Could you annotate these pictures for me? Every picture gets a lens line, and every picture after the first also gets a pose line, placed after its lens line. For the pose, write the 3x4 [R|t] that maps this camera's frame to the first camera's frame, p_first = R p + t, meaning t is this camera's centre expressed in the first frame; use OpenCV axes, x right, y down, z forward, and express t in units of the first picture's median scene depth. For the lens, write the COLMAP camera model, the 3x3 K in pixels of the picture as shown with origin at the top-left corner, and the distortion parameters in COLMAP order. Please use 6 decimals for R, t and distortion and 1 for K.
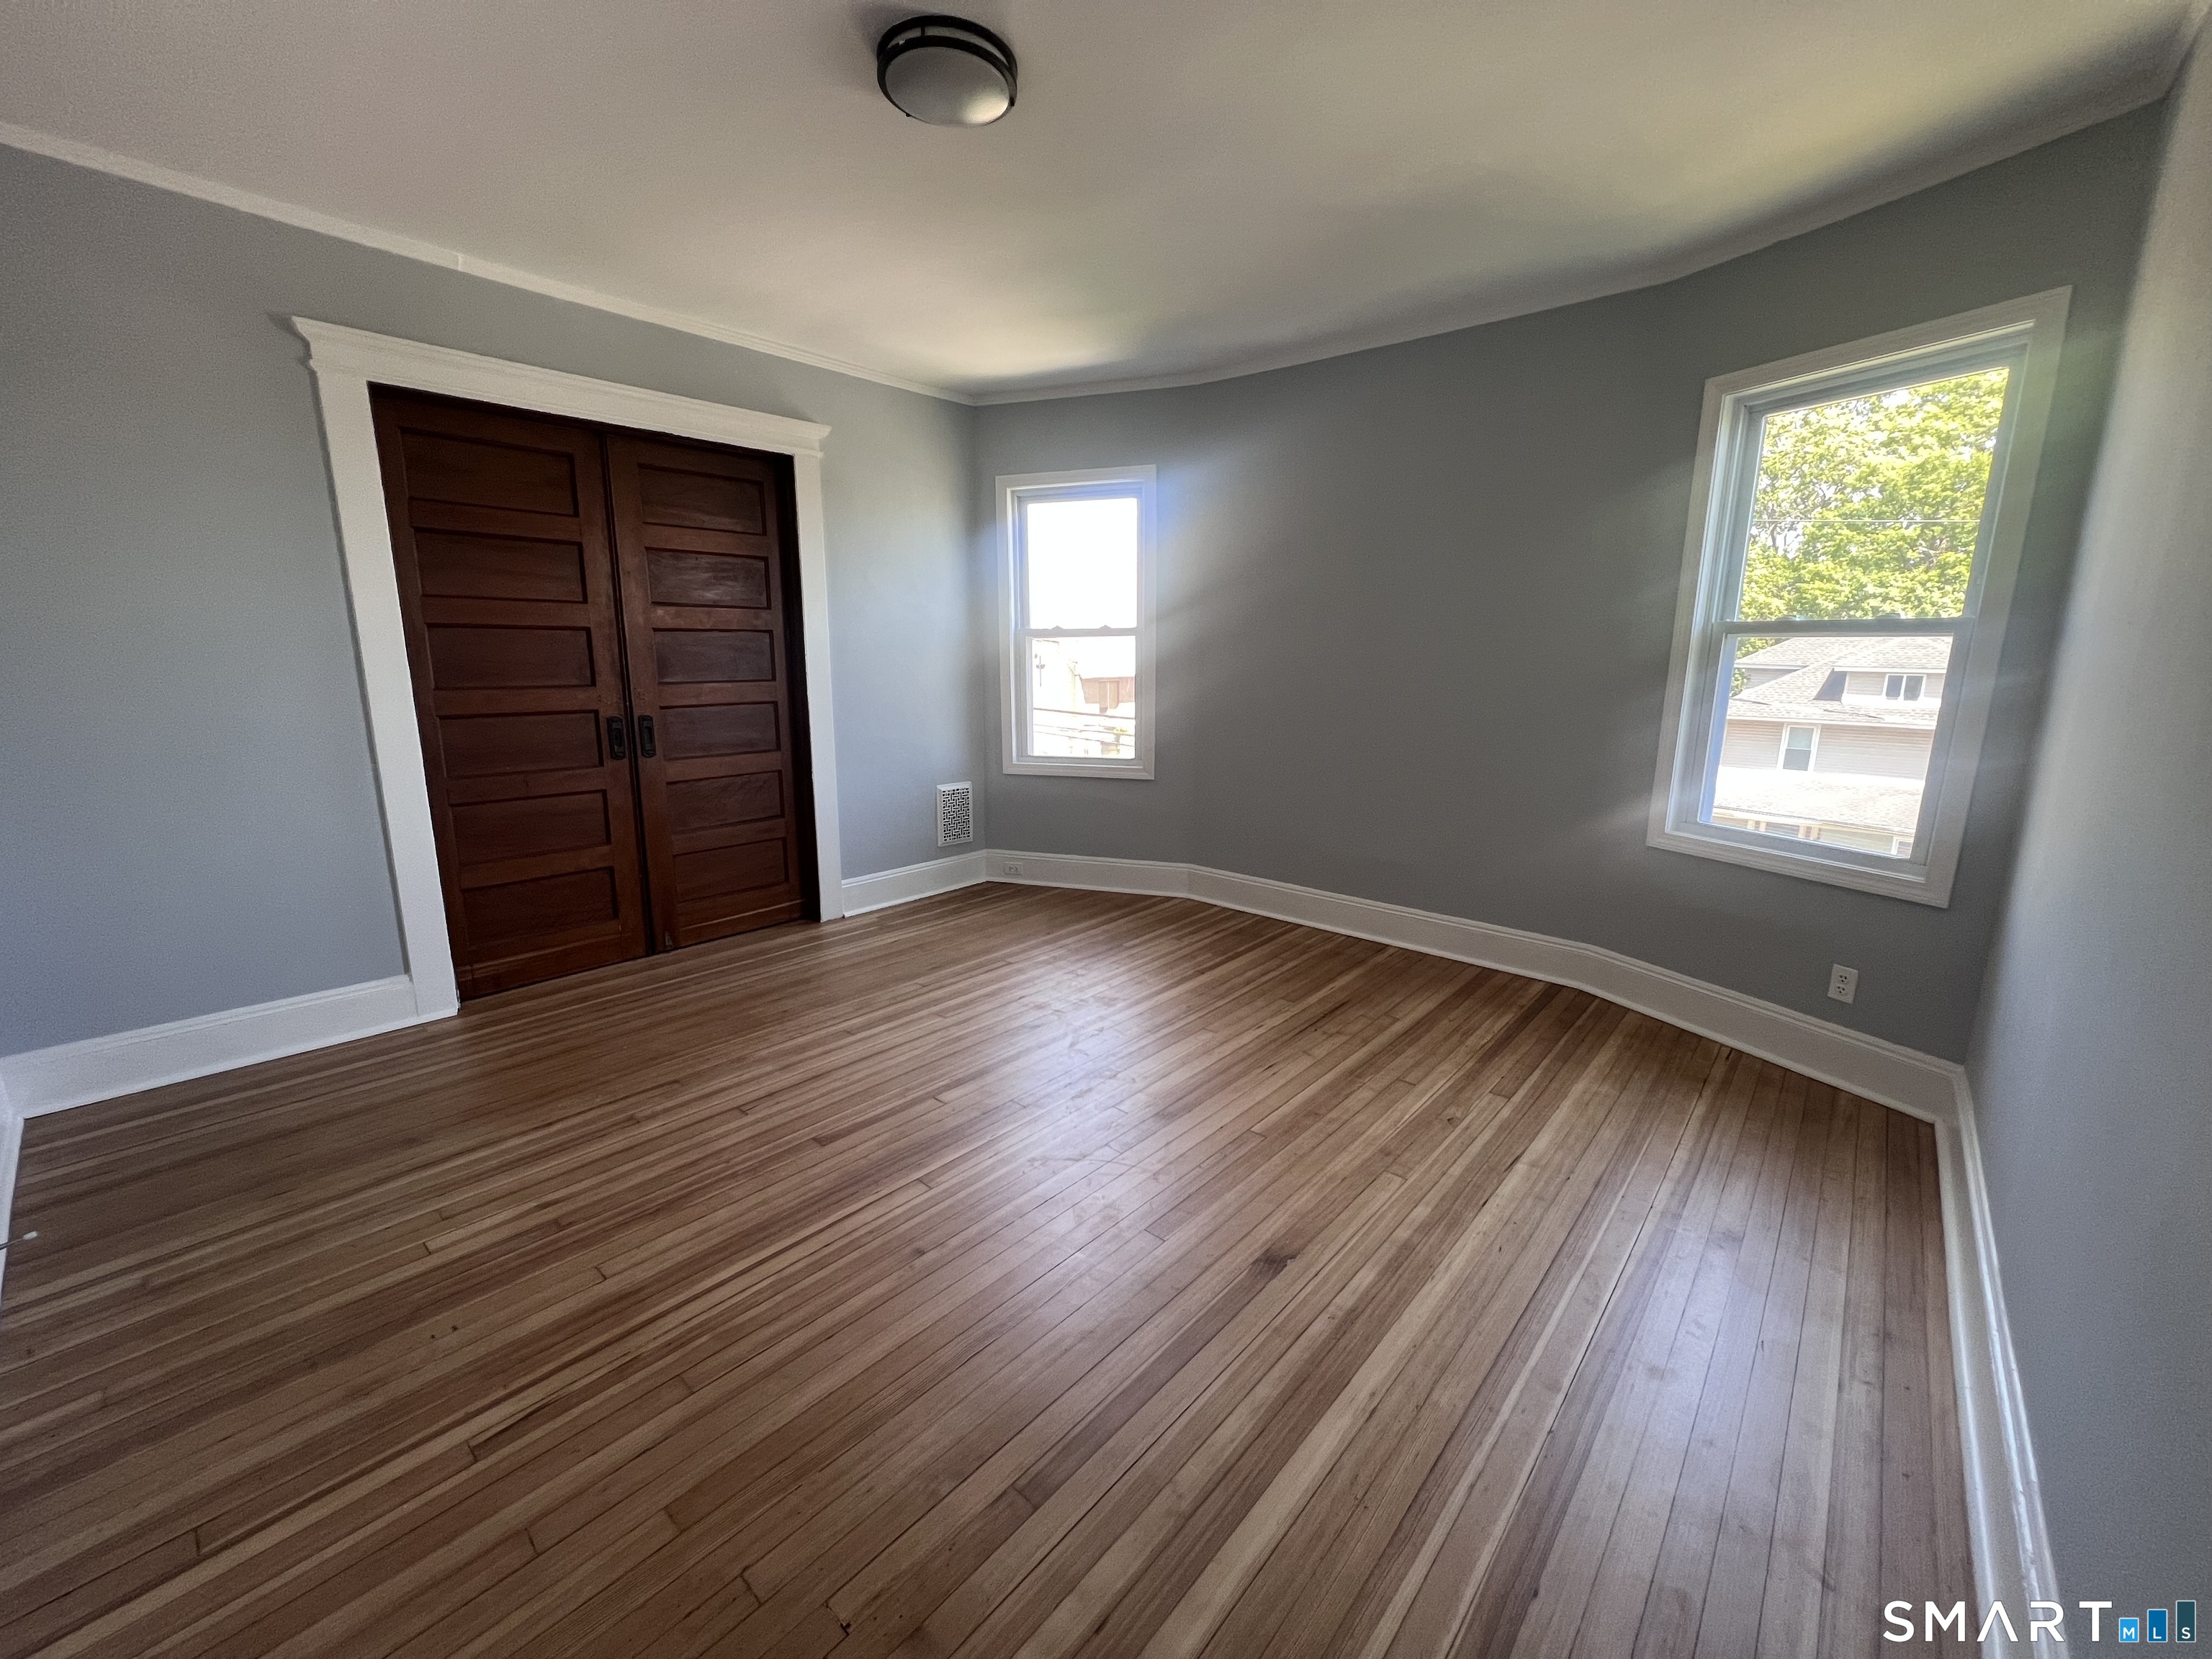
lens RADIAL K [[885.6, 0, 1095.1], [0, 885.6, 825.1], [0, 0, 1]] dist [-0.005690, 0.001768]
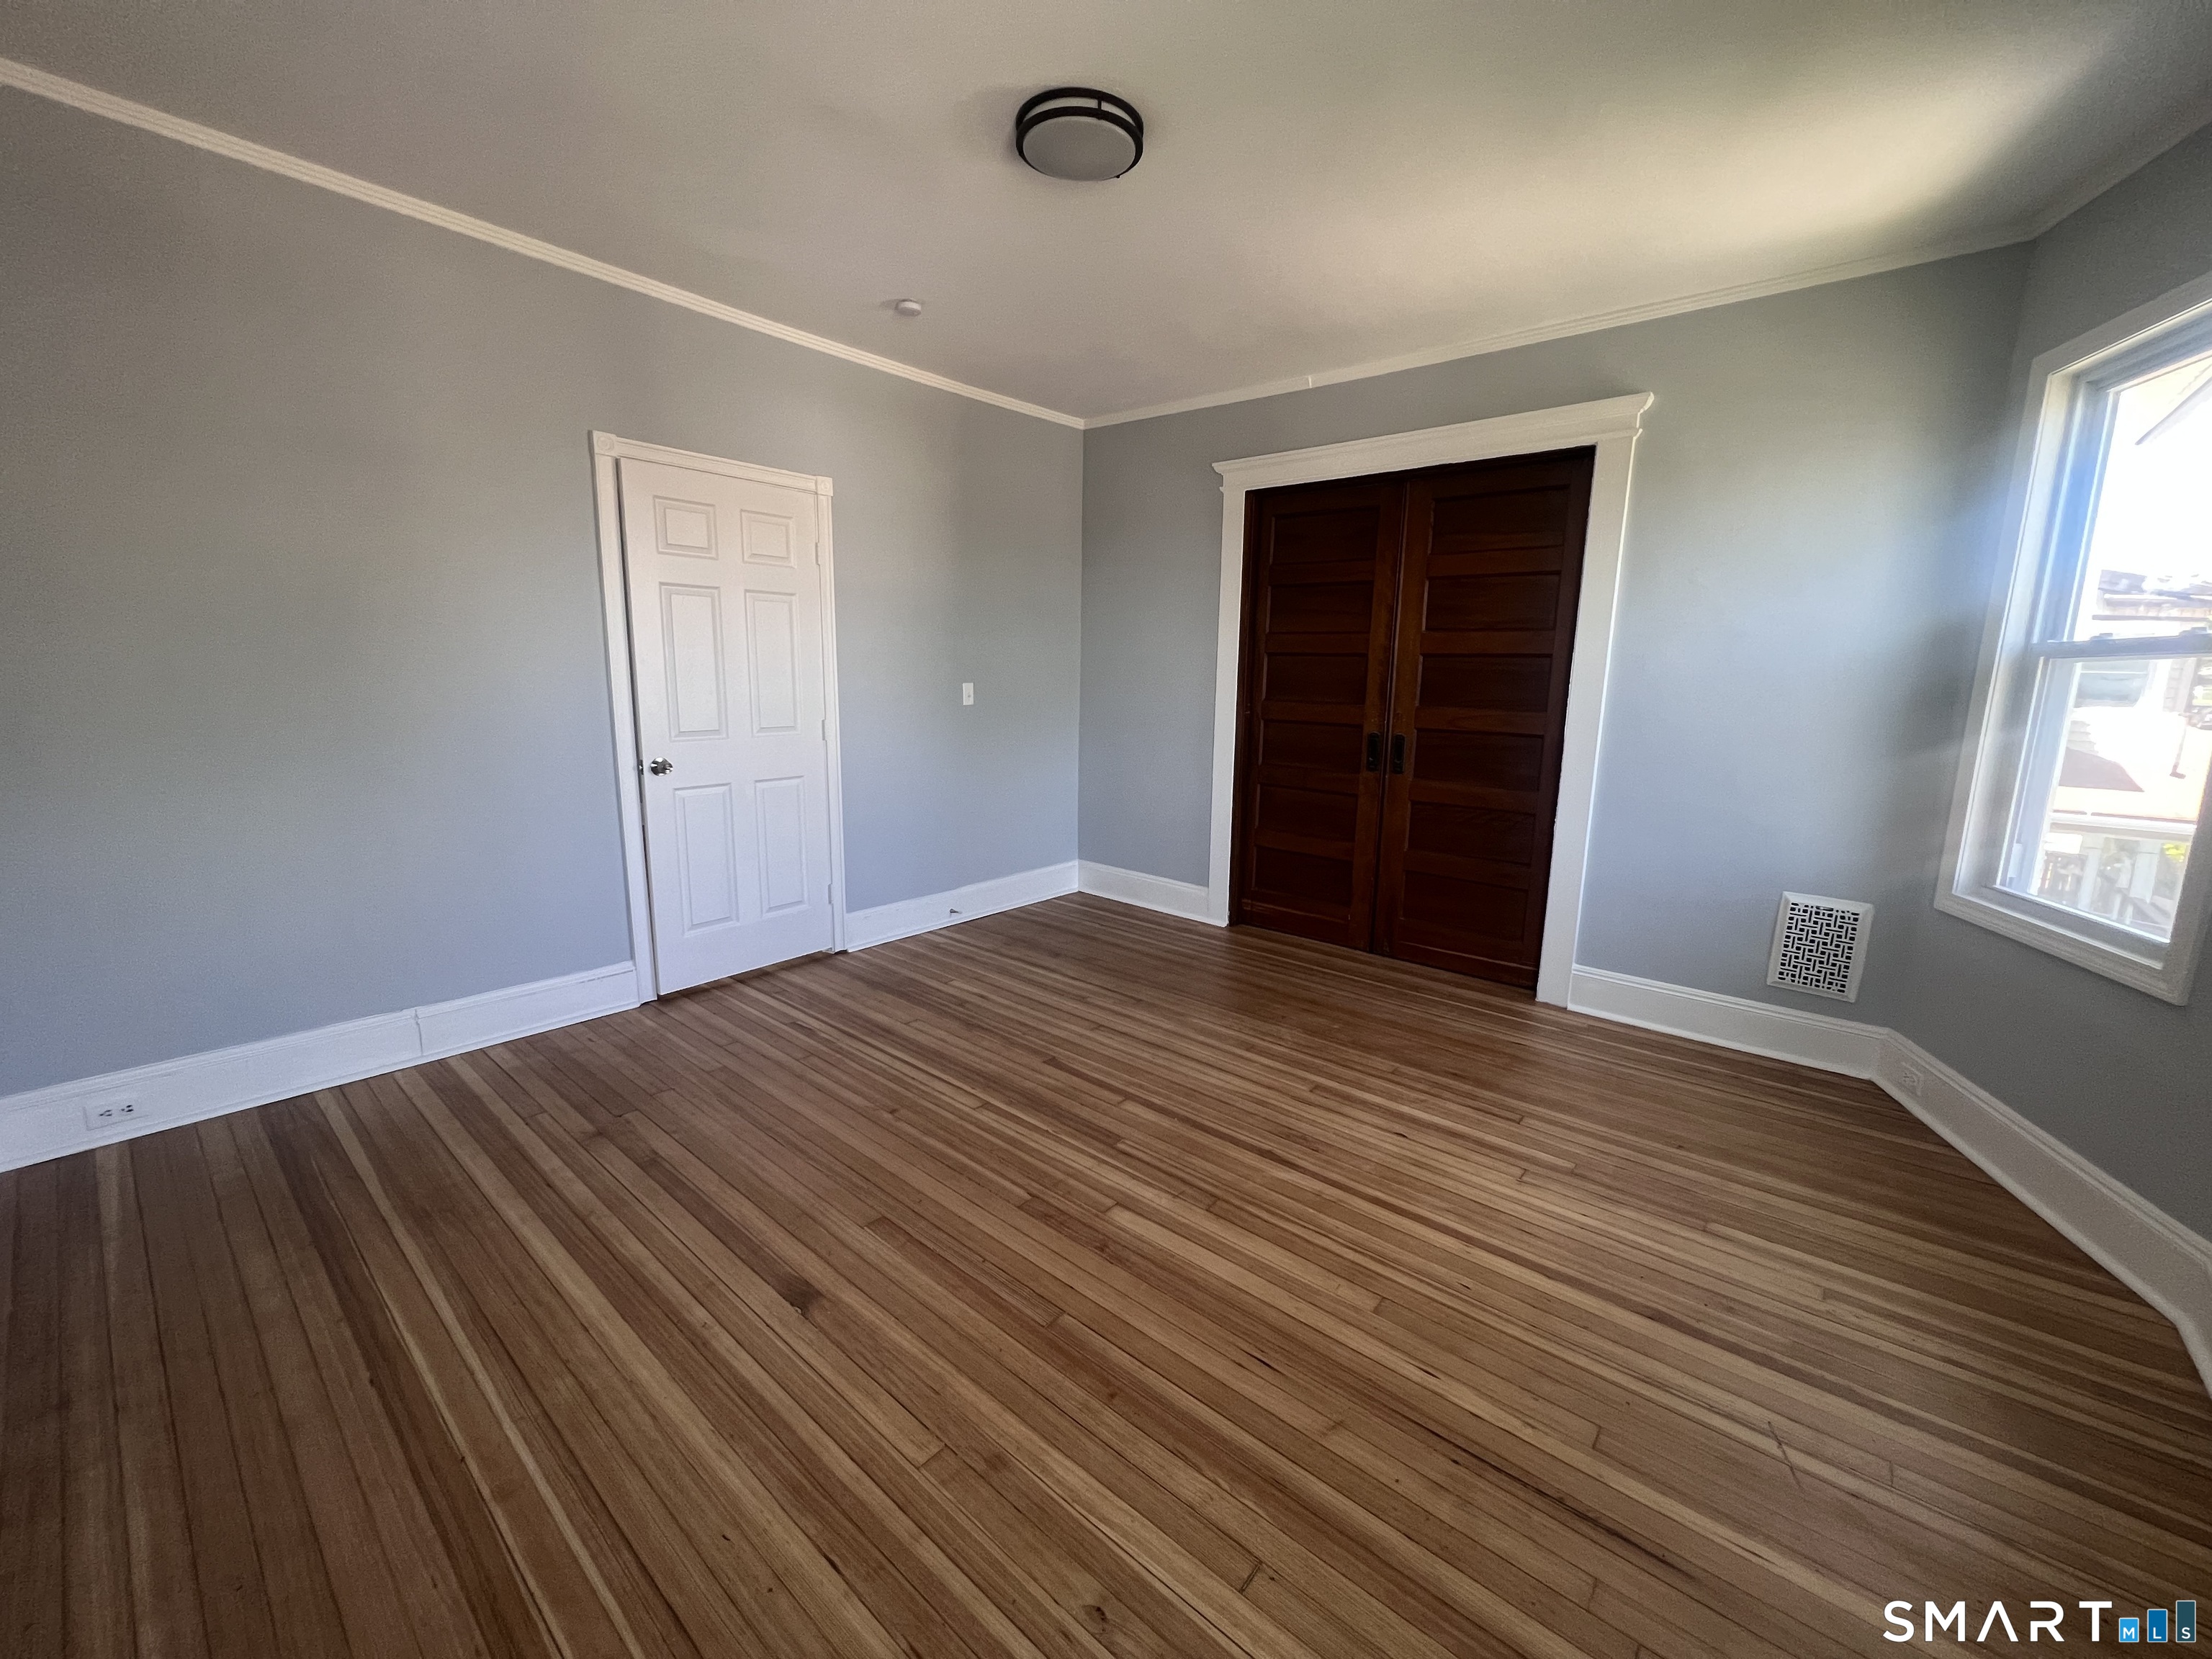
lens RADIAL K [[885.6, 0, 1102.2], [0, 885.6, 818.2], [0, 0, 1]] dist [-0.005690, 0.001768]
pose [[0.022149, 0.164374, -0.986149, 0.599950], [-0.213766, 0.964358, 0.155941, -0.124614], [0.976634, 0.207351, 0.056497, 0.652035]]
